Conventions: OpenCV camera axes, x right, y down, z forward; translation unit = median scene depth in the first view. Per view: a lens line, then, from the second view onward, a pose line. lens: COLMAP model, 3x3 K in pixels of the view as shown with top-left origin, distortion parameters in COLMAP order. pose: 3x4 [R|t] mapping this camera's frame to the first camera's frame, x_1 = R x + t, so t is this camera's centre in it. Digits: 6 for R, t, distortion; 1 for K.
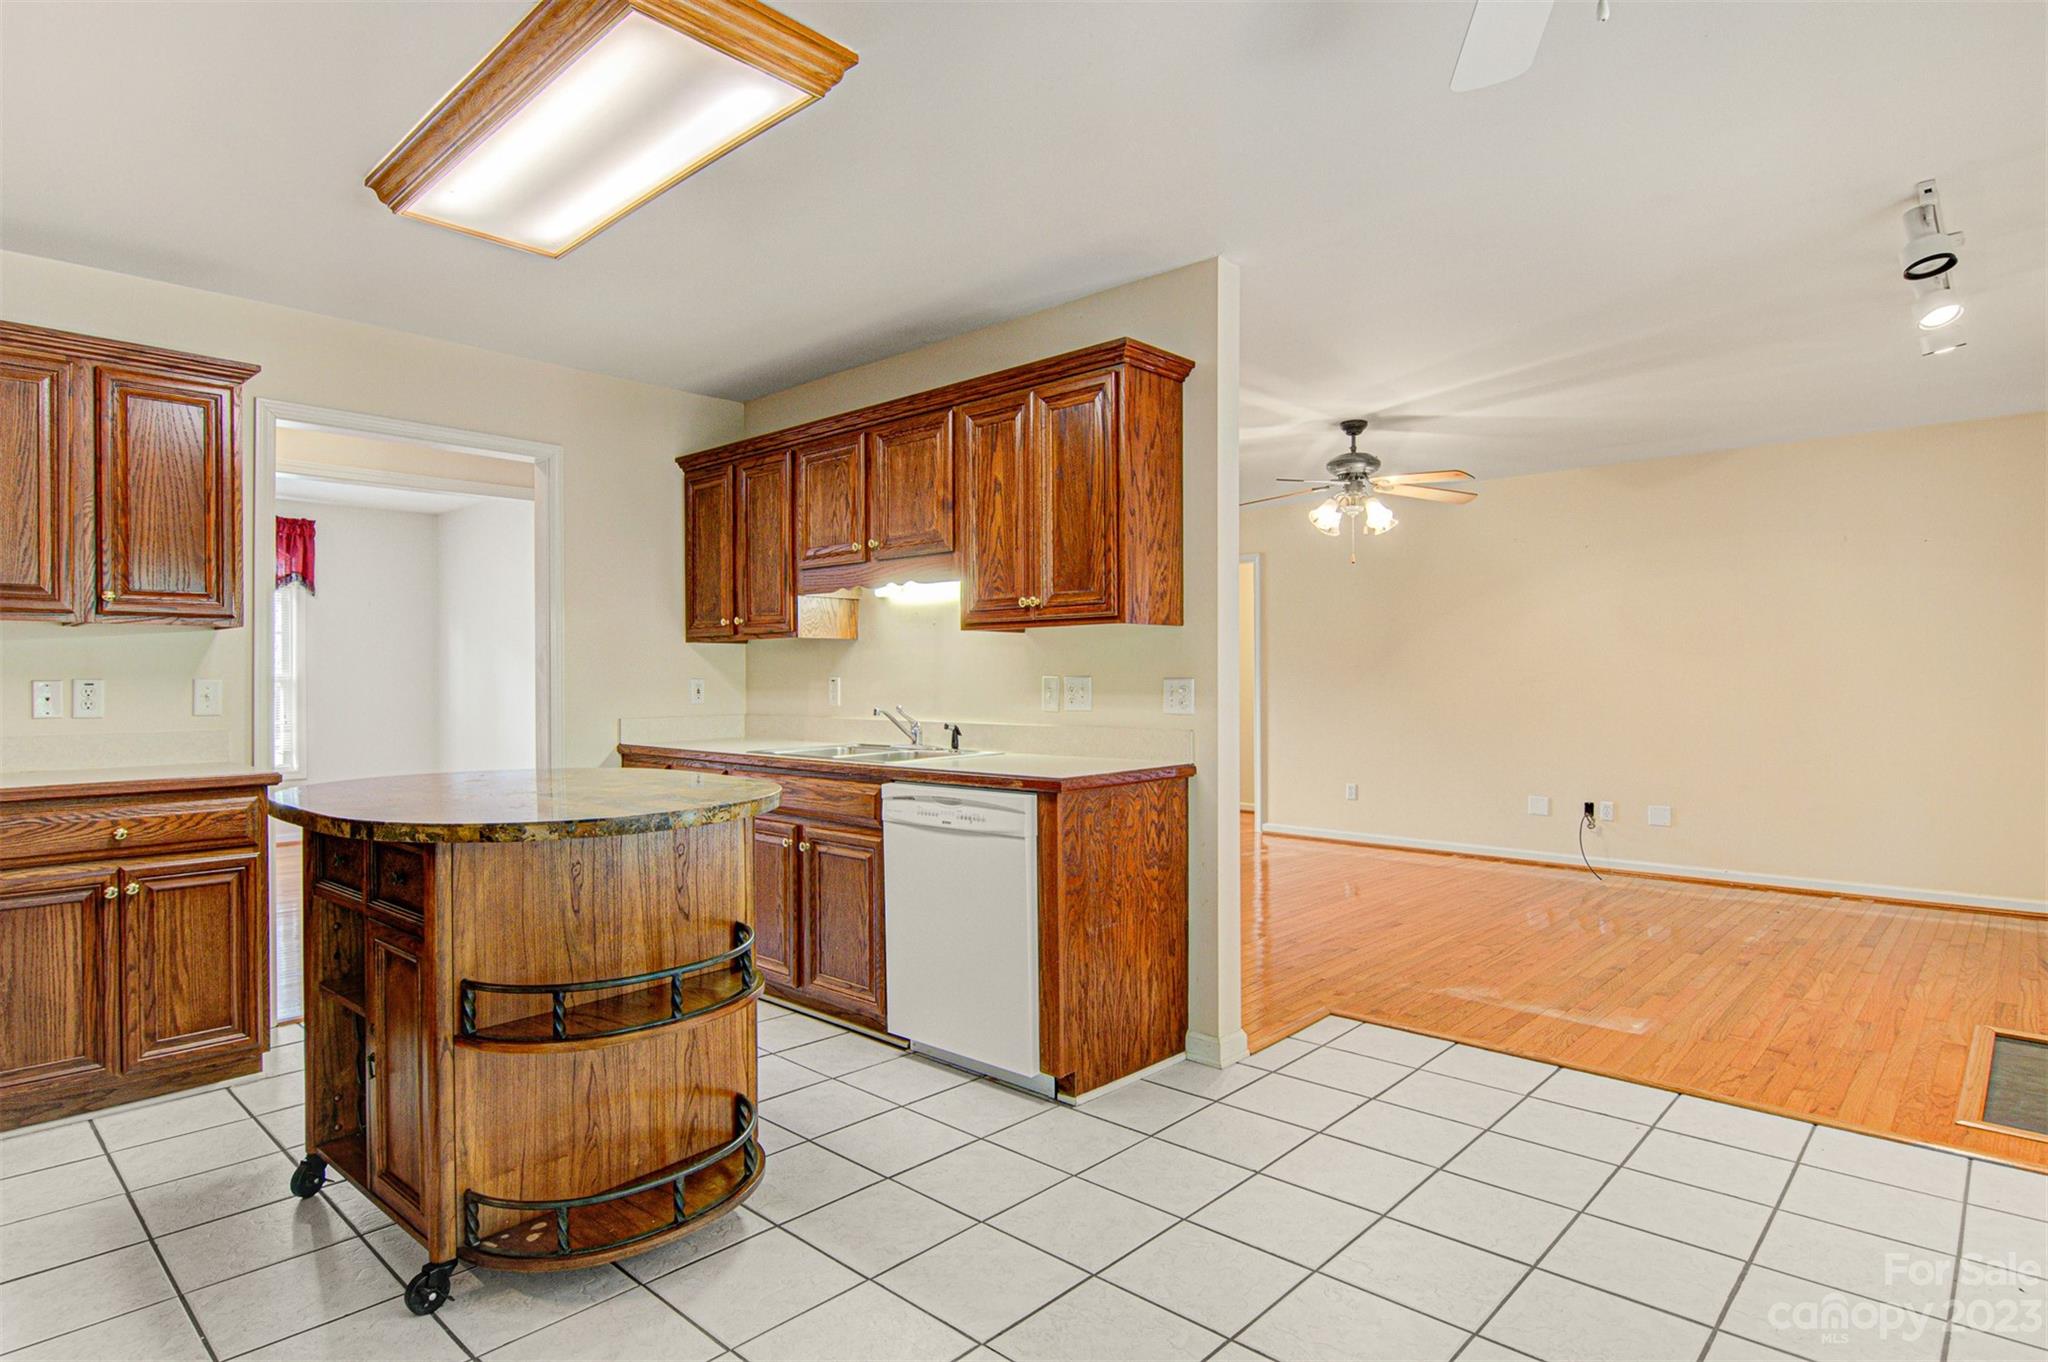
lens RADIAL K [[1074.6, 0, 1020.5], [0, 1074.6, 685.4], [0, 0, 1]] dist [0.008353, -0.001693]
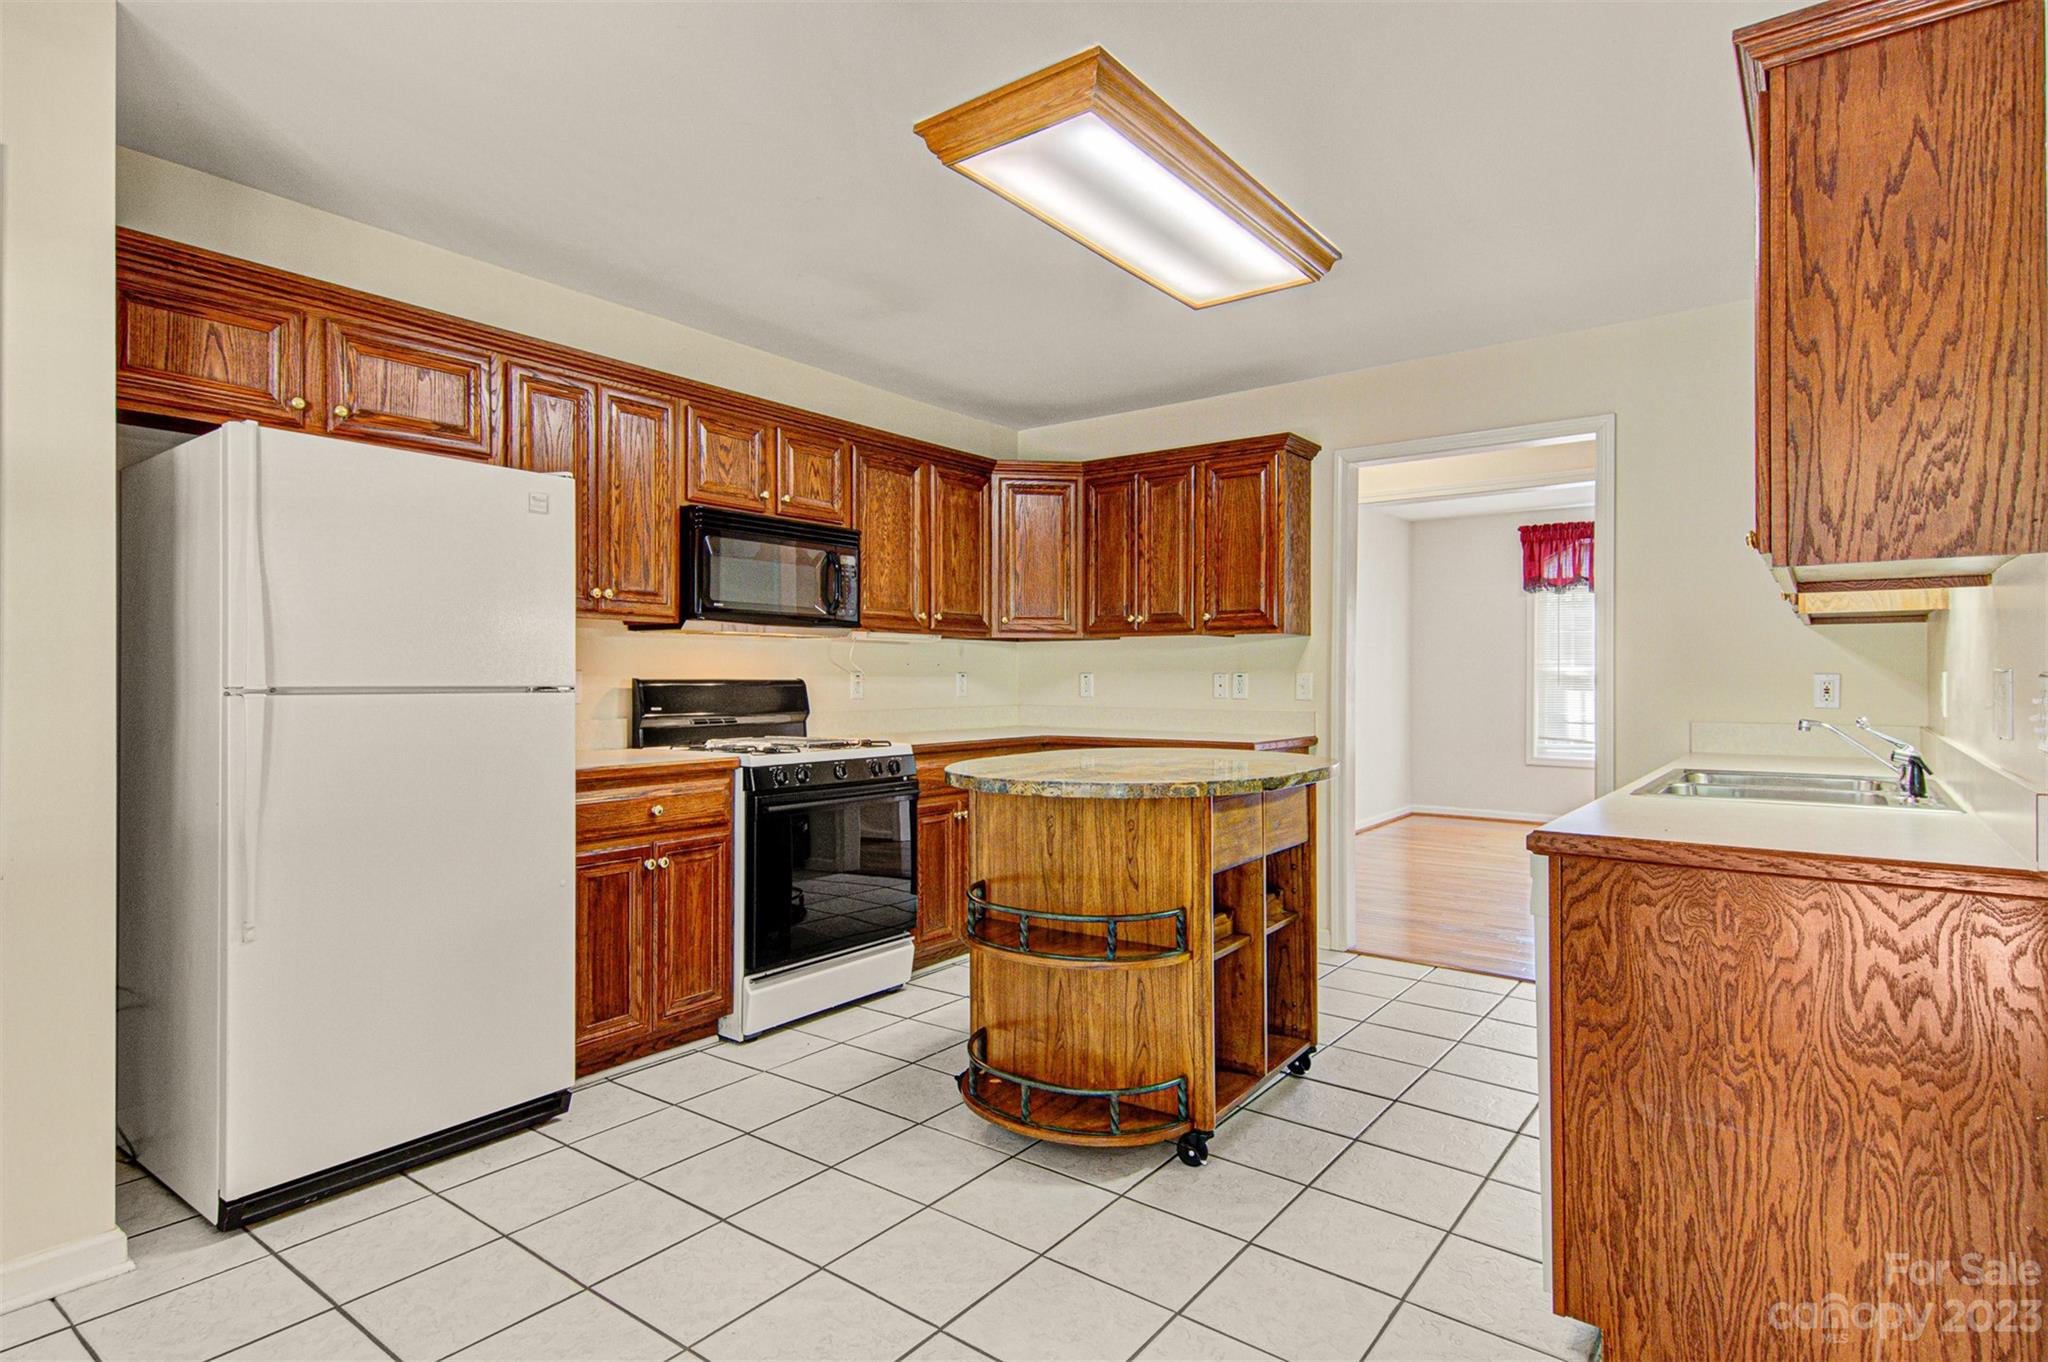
lens RADIAL K [[1074.6, 0, 1019.9], [0, 1074.6, 672.0], [0, 0, 1]] dist [0.008353, -0.001693]
pose [[0.087201, 0.000293, -0.996191, 0.604903], [-0.008341, 0.999965, -0.000436, -0.003448], [0.996156, 0.008348, 0.087200, 0.605910]]
